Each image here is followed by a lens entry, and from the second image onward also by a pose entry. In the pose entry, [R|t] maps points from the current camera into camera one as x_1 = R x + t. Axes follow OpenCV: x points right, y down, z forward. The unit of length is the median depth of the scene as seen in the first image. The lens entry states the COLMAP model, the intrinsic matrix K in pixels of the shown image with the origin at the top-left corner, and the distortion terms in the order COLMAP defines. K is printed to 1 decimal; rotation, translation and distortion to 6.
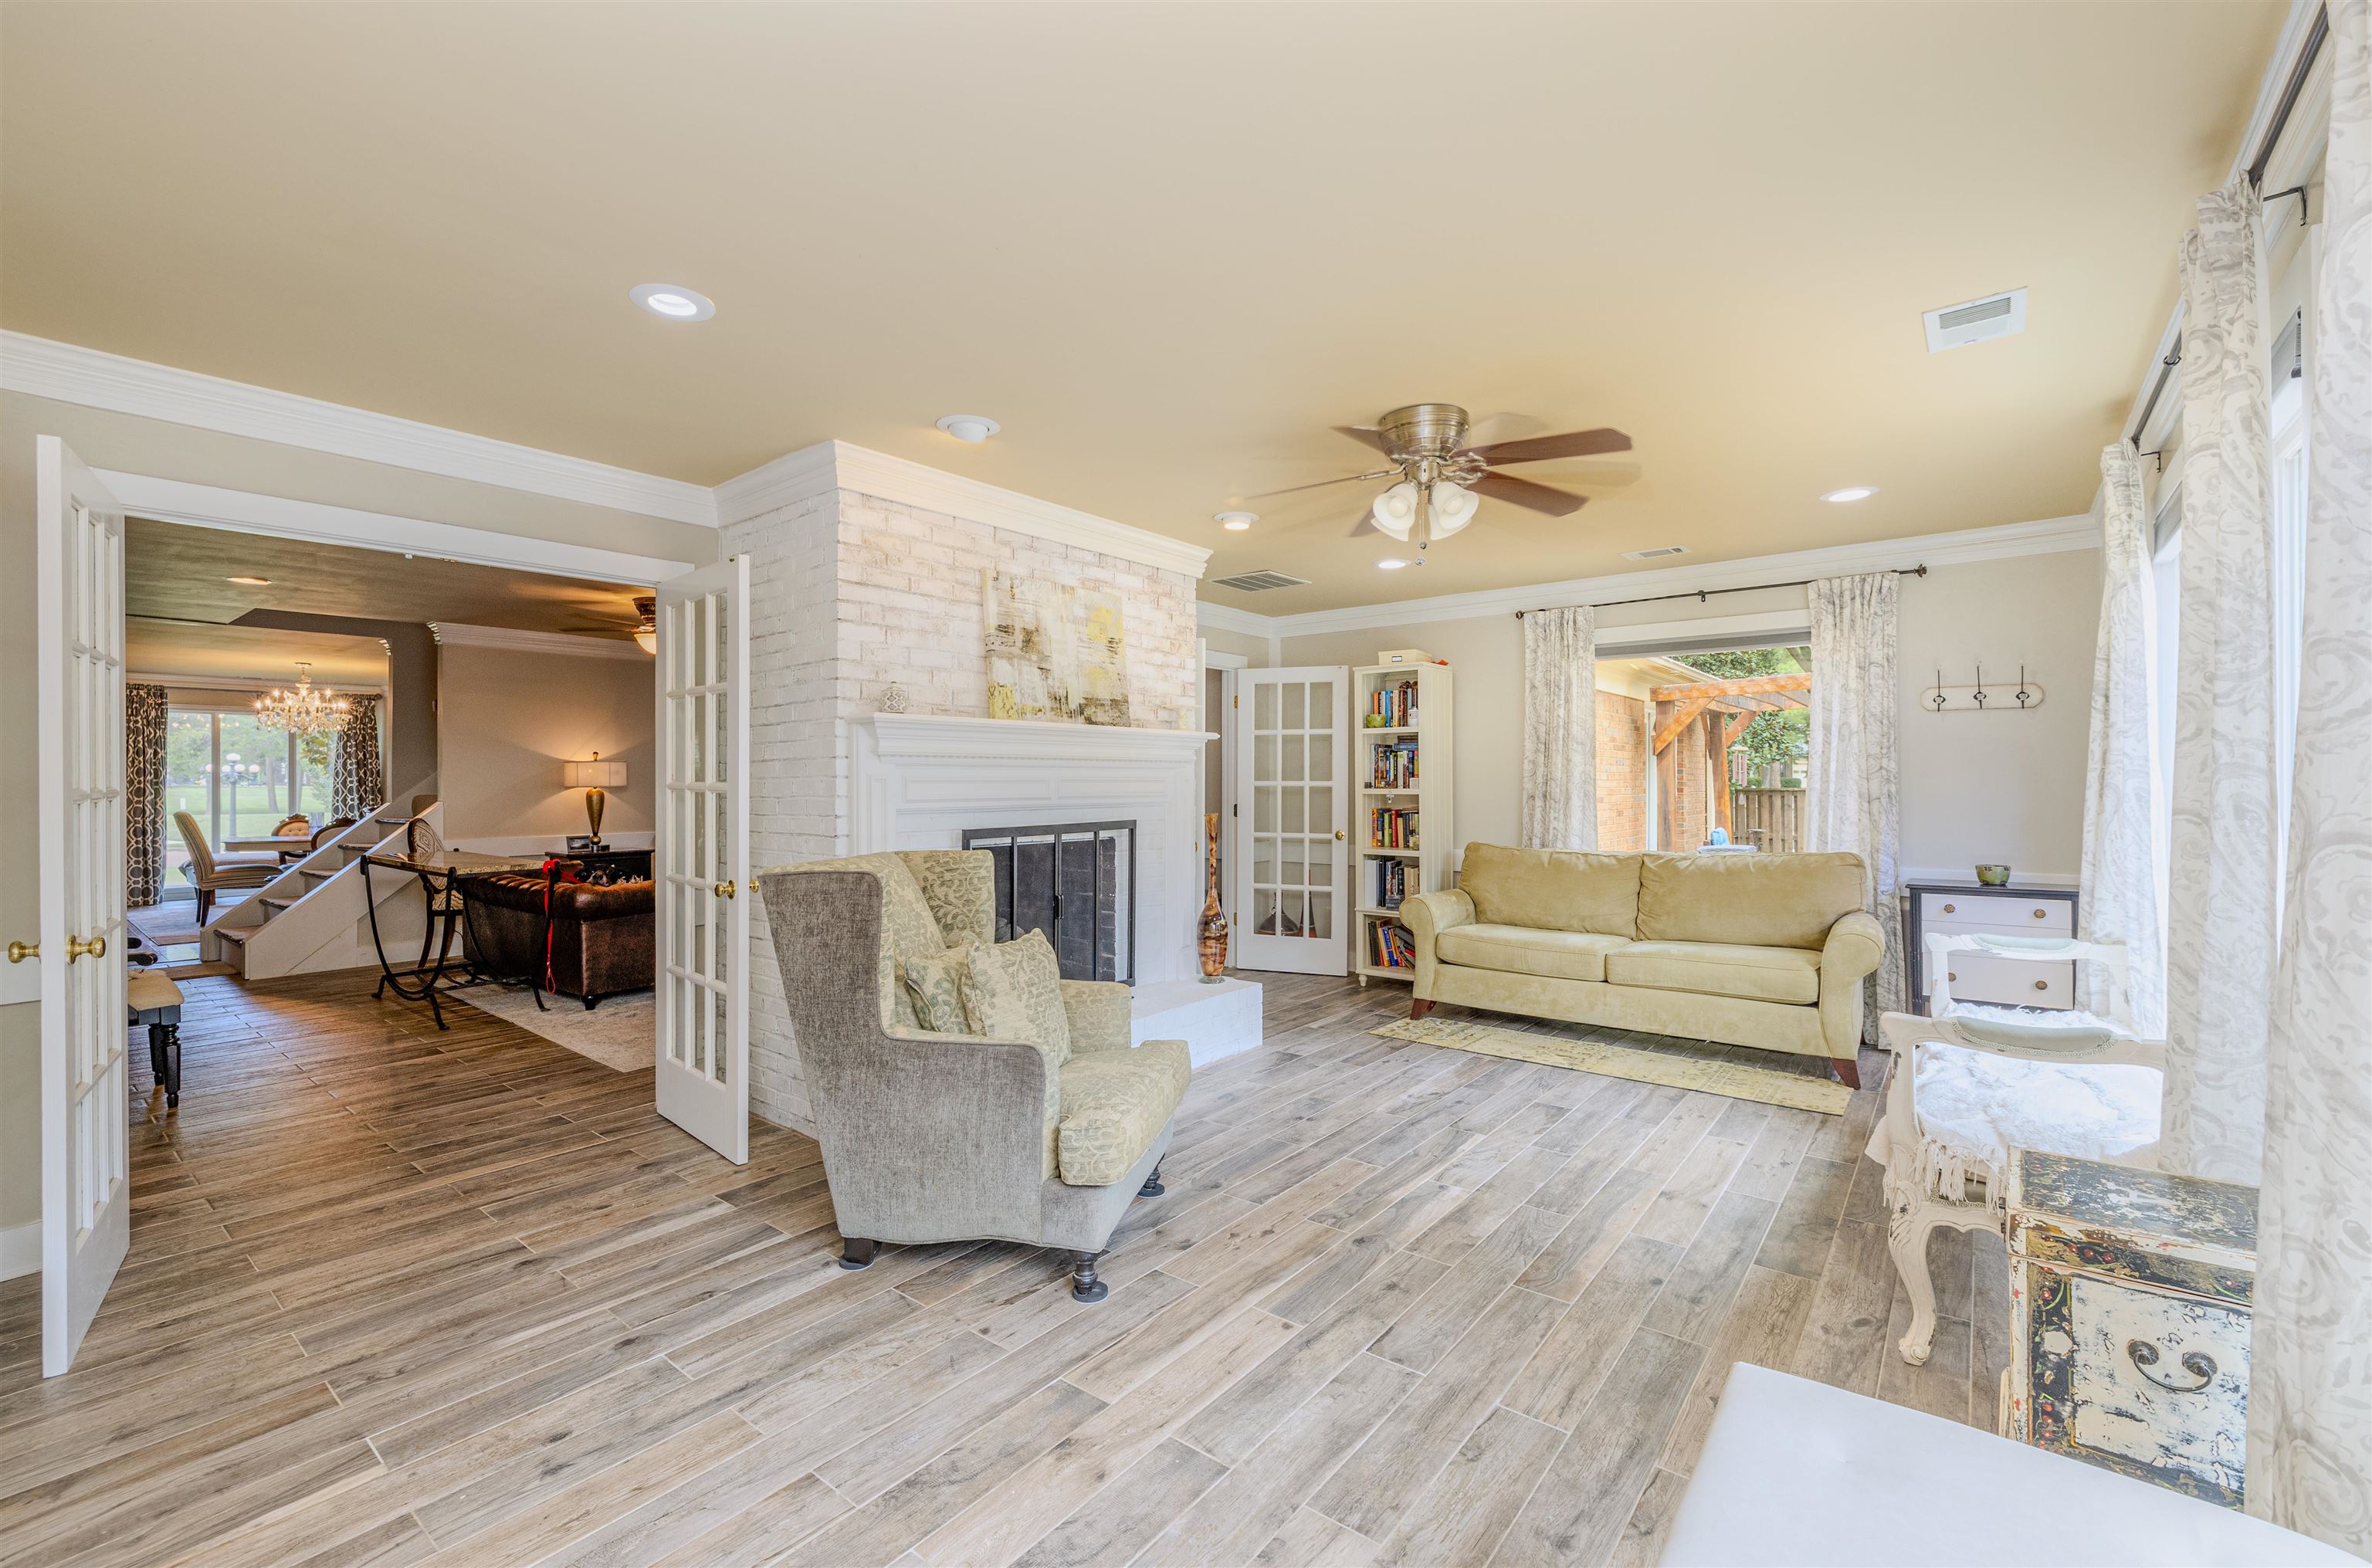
lens RADIAL K [[1009.1, 0, 1184.8], [0, 1009.1, 786.8], [0, 0, 1]] dist [-0.001488, 0.000248]
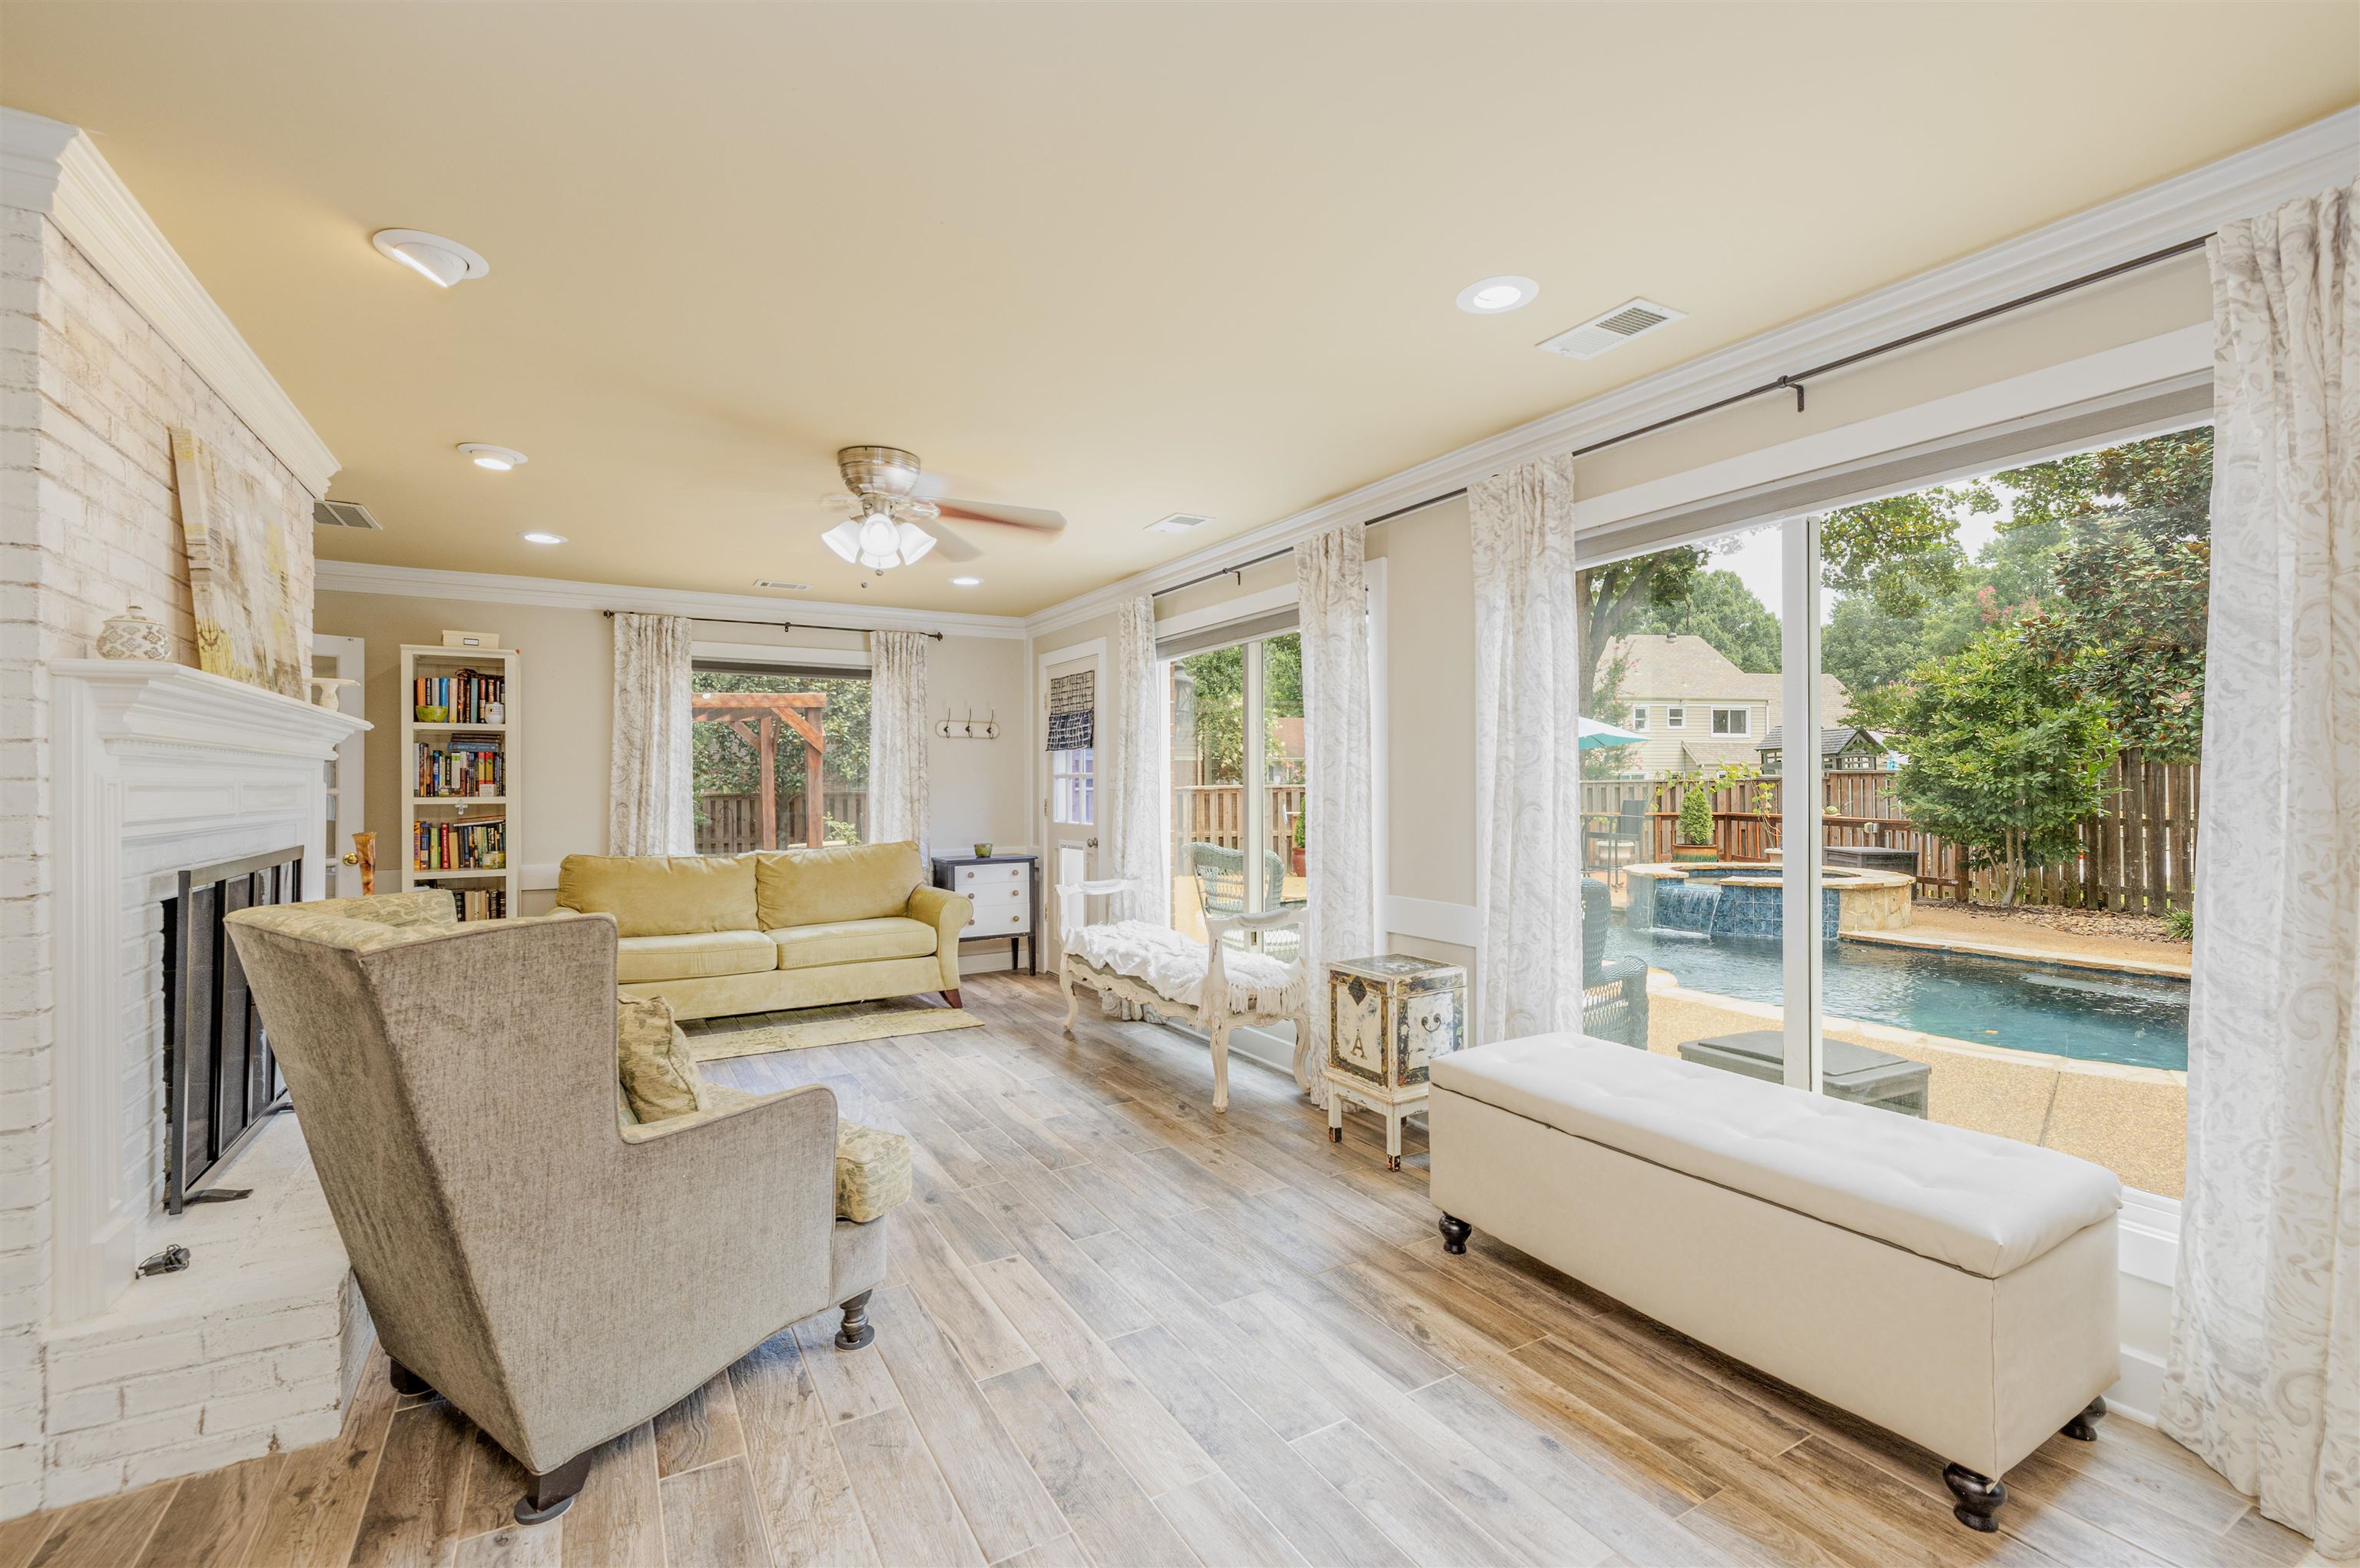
lens RADIAL K [[999.5, 0, 1159.8], [0, 999.5, 783.7], [0, 0, 1]] dist [0.004442, -0.000079]
pose [[0.361780, 0.002267, 0.932261, -0.593095], [0.007430, 0.999958, -0.005315, -0.000982], [-0.932234, 0.008850, 0.361749, 0.279097]]
